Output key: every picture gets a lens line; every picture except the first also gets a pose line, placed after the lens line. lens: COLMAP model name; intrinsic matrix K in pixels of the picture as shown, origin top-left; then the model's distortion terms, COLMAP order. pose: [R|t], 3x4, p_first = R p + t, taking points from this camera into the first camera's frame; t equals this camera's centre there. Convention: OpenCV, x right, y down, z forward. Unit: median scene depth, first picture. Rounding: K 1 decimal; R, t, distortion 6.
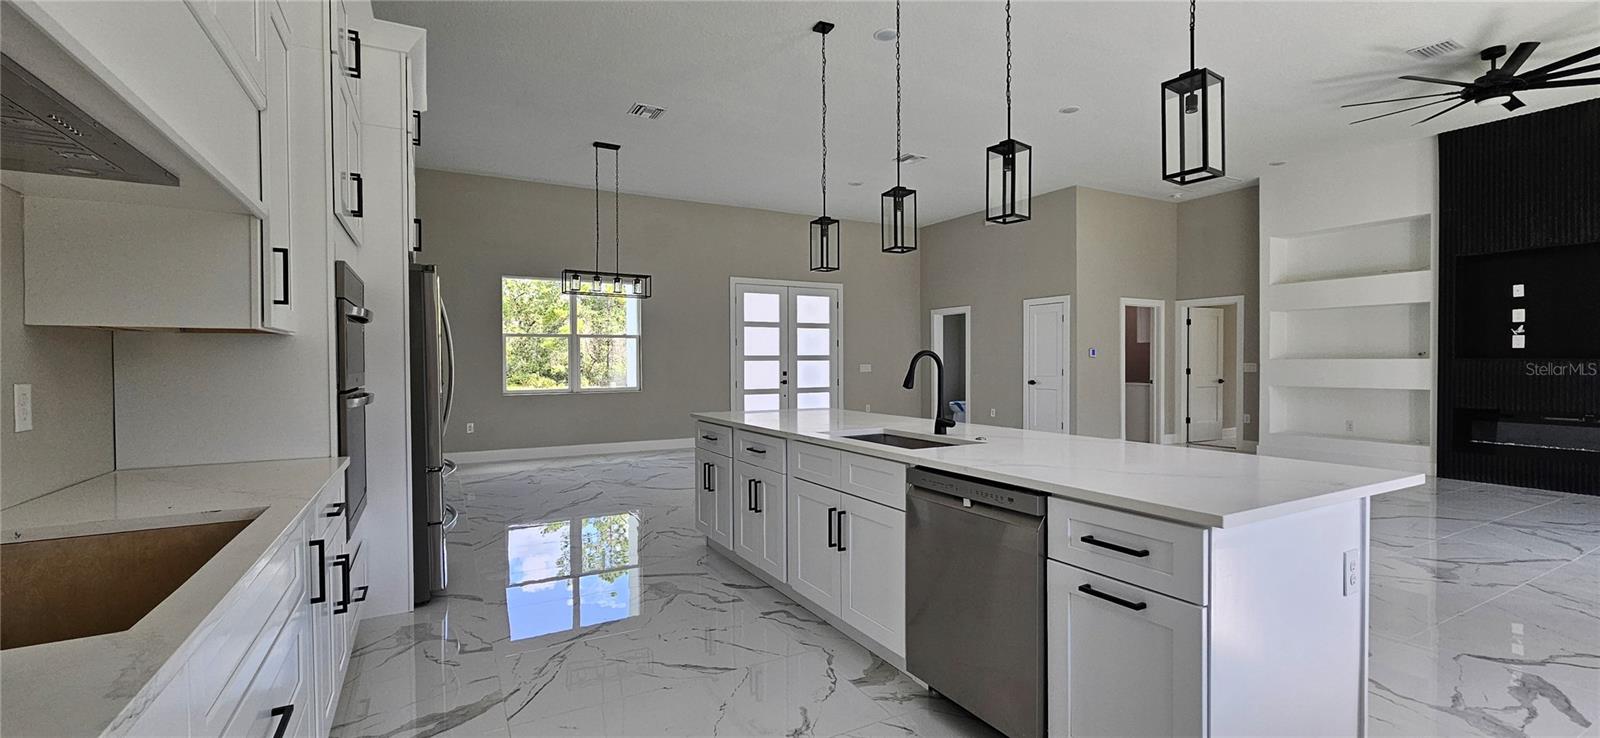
lens RADIAL K [[655.4, 0, 799.7], [0, 655.4, 370.6], [0, 0, 1]] dist [-0.002777, 0.000856]
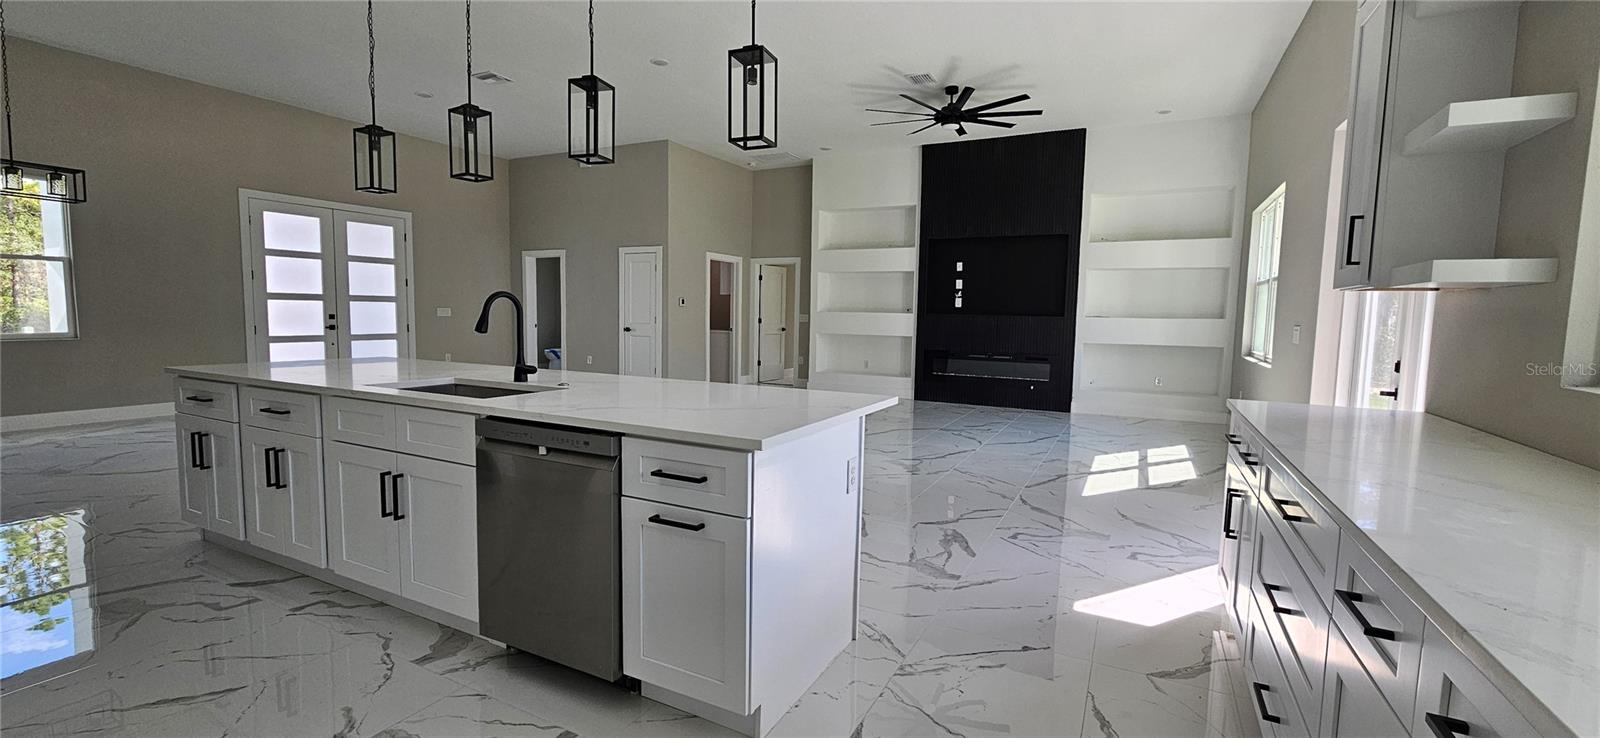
lens RADIAL K [[655.4, 0, 795.5], [0, 655.4, 369.3], [0, 0, 1]] dist [-0.002777, 0.000856]
pose [[0.831915, -0.028342, 0.554178, 0.009168], [-0.015177, 0.997159, 0.073780, 0.001598], [-0.554695, -0.069789, 0.829122, 0.000980]]
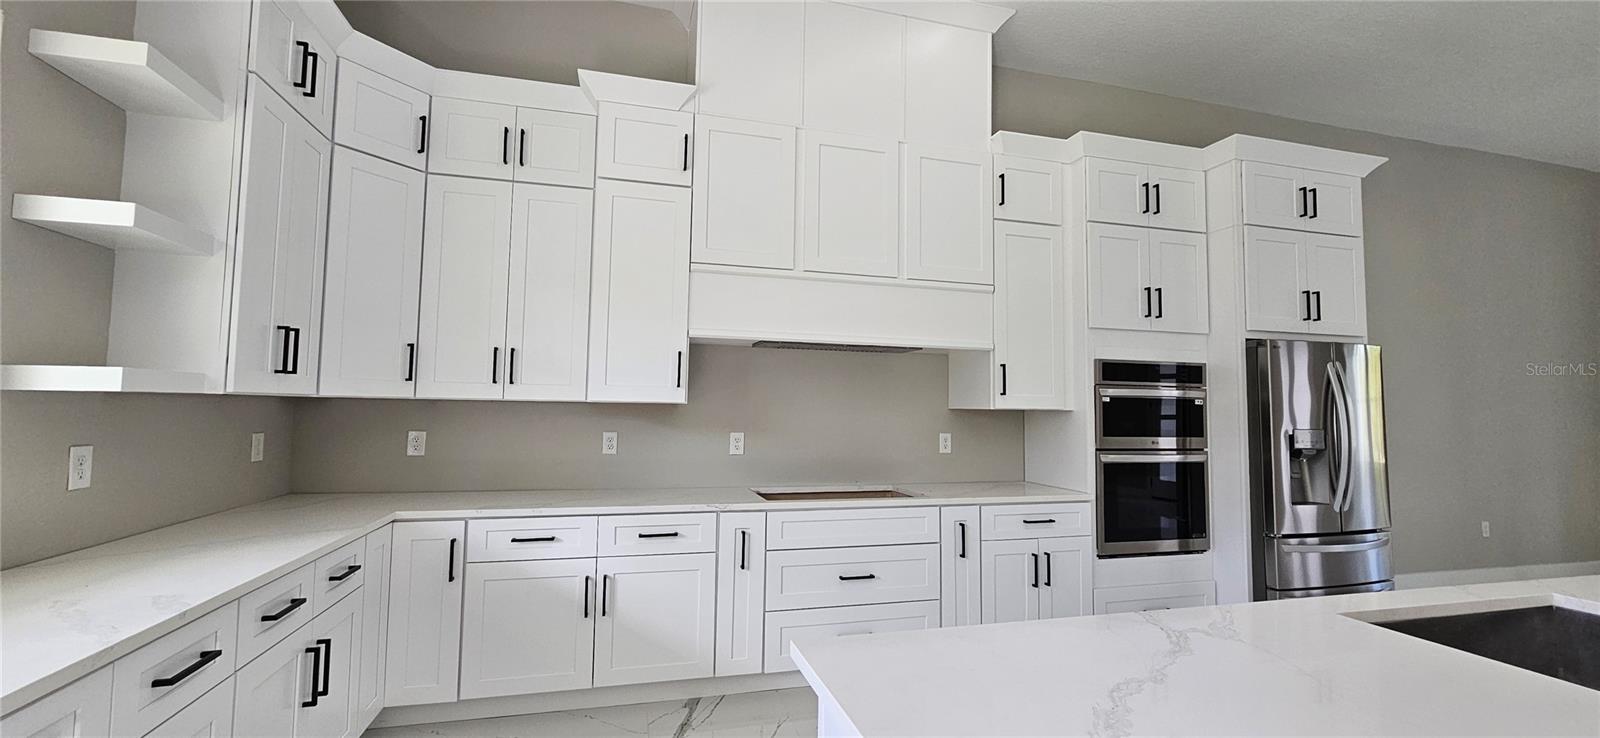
lens RADIAL K [[655.4, 0, 793.8], [0, 655.4, 370.9], [0, 0, 1]] dist [-0.002777, 0.000856]
pose [[-0.231483, -0.055072, -0.971279, 0.490910], [-0.027802, 0.998363, -0.049982, -0.028254], [0.972442, 0.015434, -0.232635, 0.394854]]
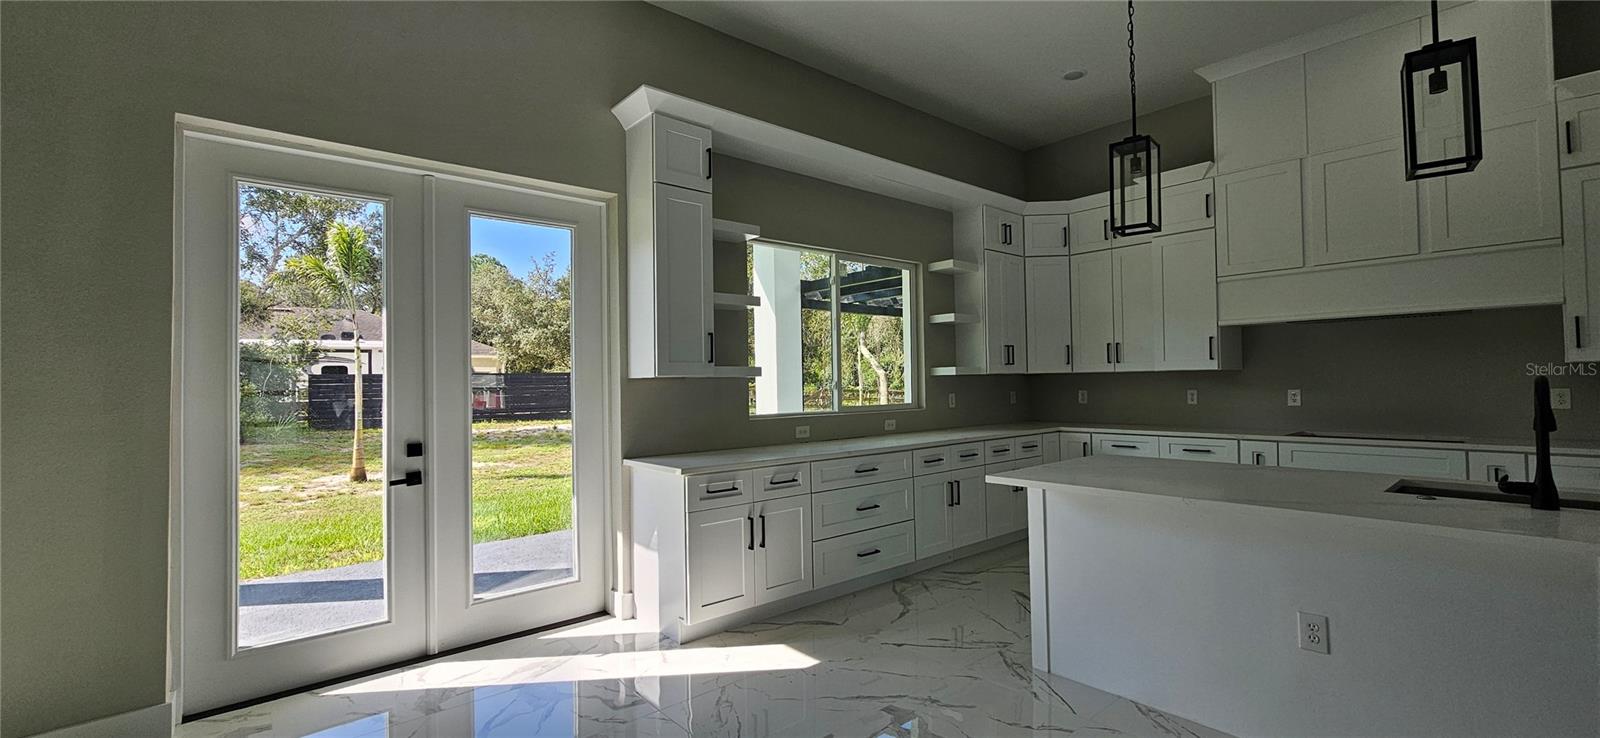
lens RADIAL K [[655.4, 0, 799.8], [0, 655.4, 368.8], [0, 0, 1]] dist [-0.002777, 0.000856]
pose [[-0.977667, 0.016967, -0.209473, 0.743283], [0.018555, 0.999812, -0.005614, -0.033855], [0.209338, -0.009376, -0.977798, 1.046460]]
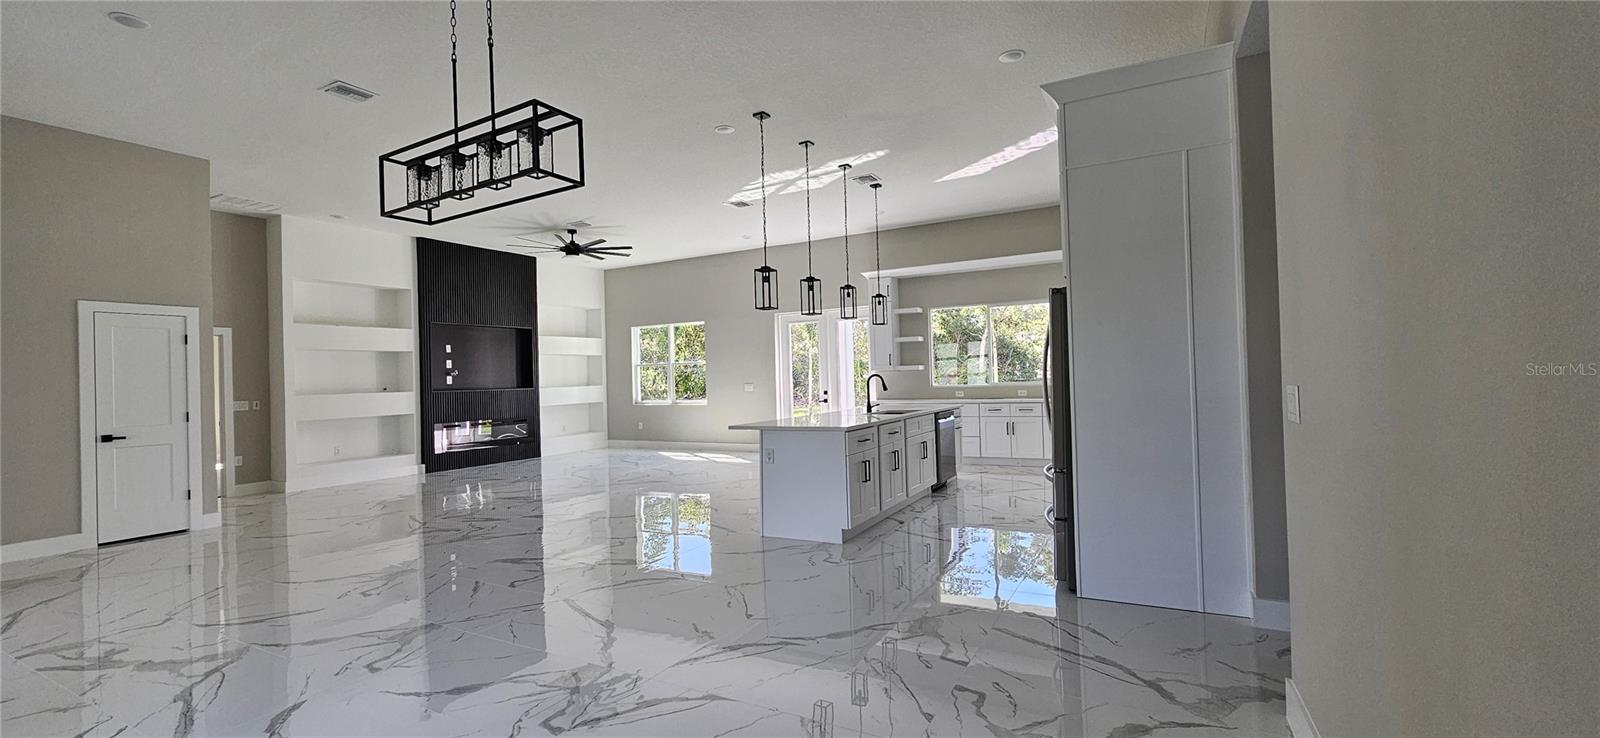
lens RADIAL K [[655.4, 0, 798.6], [0, 655.4, 372.0], [0, 0, 1]] dist [-0.002777, 0.000856]
pose [[-0.544689, 0.028349, 0.838159, -1.080165], [0.043853, 0.999024, -0.005292, -0.025560], [-0.837491, 0.033874, -0.545401, 1.705418]]
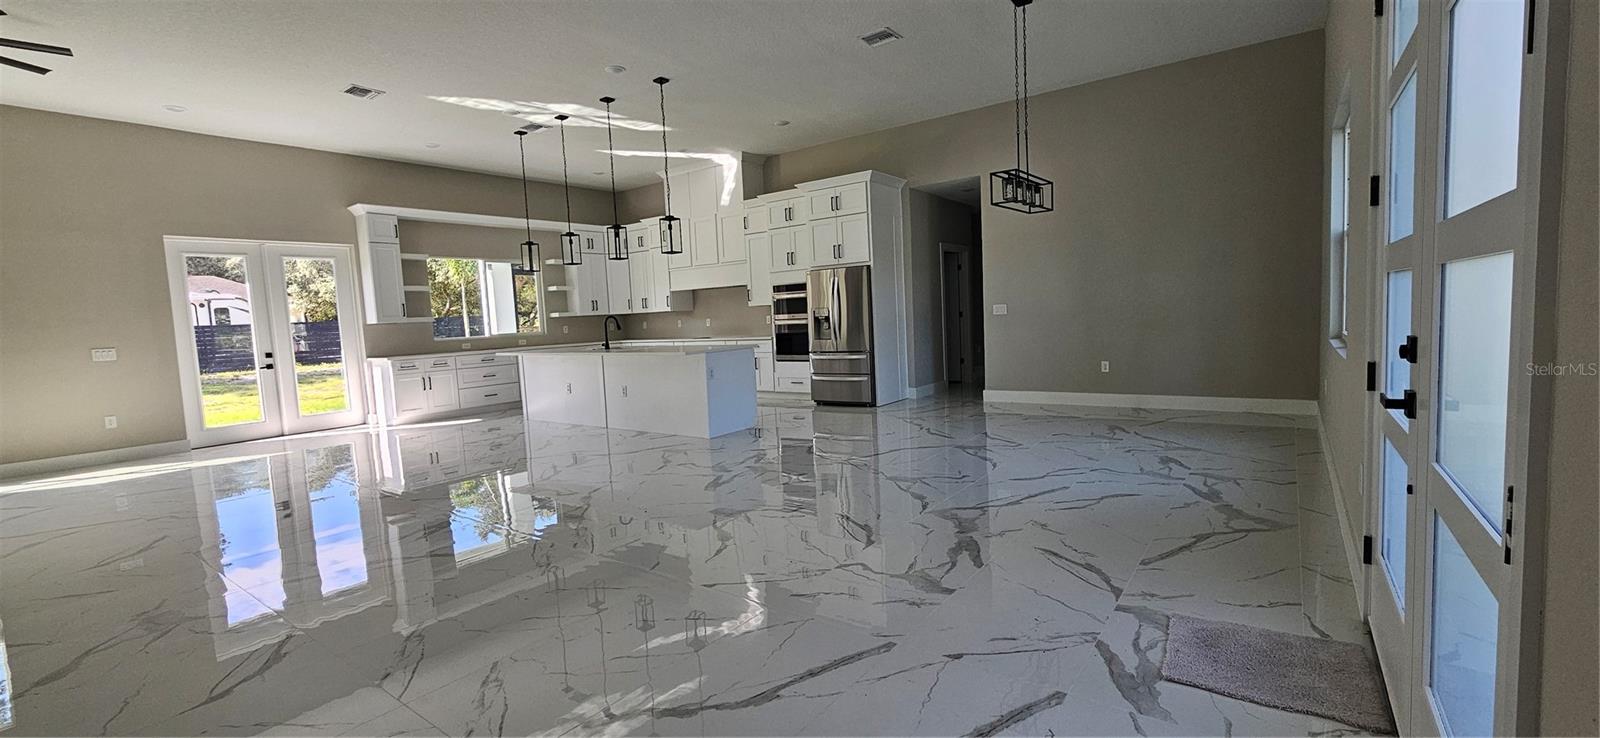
lens RADIAL K [[655.4, 0, 799.2], [0, 655.4, 371.0], [0, 0, 1]] dist [-0.002777, 0.000856]
pose [[-0.906297, 0.084641, -0.414080, 0.422055], [0.046224, 0.993715, 0.101951, -0.030300], [0.420107, 0.073257, -0.904513, 2.557004]]
